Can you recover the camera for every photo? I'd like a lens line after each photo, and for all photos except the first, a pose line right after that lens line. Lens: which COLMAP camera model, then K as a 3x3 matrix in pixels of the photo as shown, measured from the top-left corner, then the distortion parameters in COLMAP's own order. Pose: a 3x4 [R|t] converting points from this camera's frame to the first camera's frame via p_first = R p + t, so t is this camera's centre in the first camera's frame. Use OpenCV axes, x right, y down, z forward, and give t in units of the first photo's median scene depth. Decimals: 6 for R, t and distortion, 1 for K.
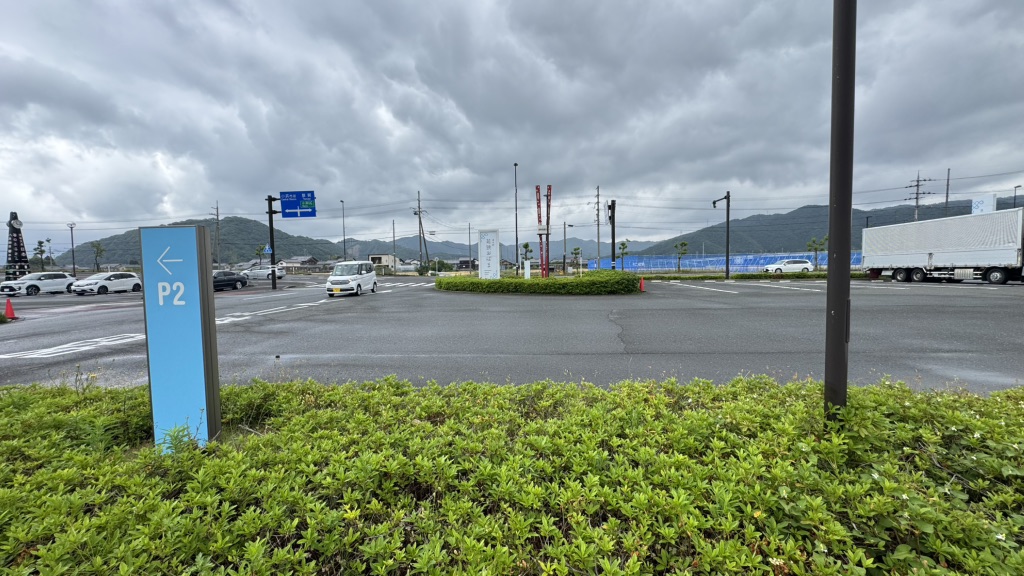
lens RADIAL K [[402.3, 0, 514.0], [0, 402.3, 283.5], [0, 0, 1]] dist [-0.007022, -0.000291]
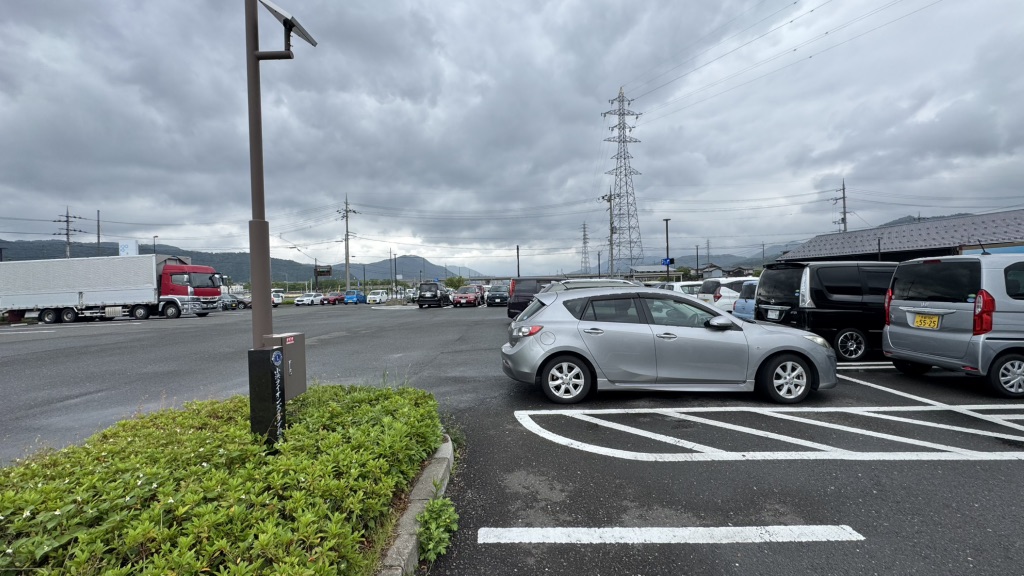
lens RADIAL K [[1440.8, 0, 510.5], [0, 1440.8, 290.9], [0, 0, 1]] dist [0.164785, -0.097607]
pose [[-0.044042, 0.033562, 0.998466, -2.579326], [0.073802, 0.996814, -0.030251, 0.107125], [-0.996300, 0.072356, -0.046378, 0.122109]]
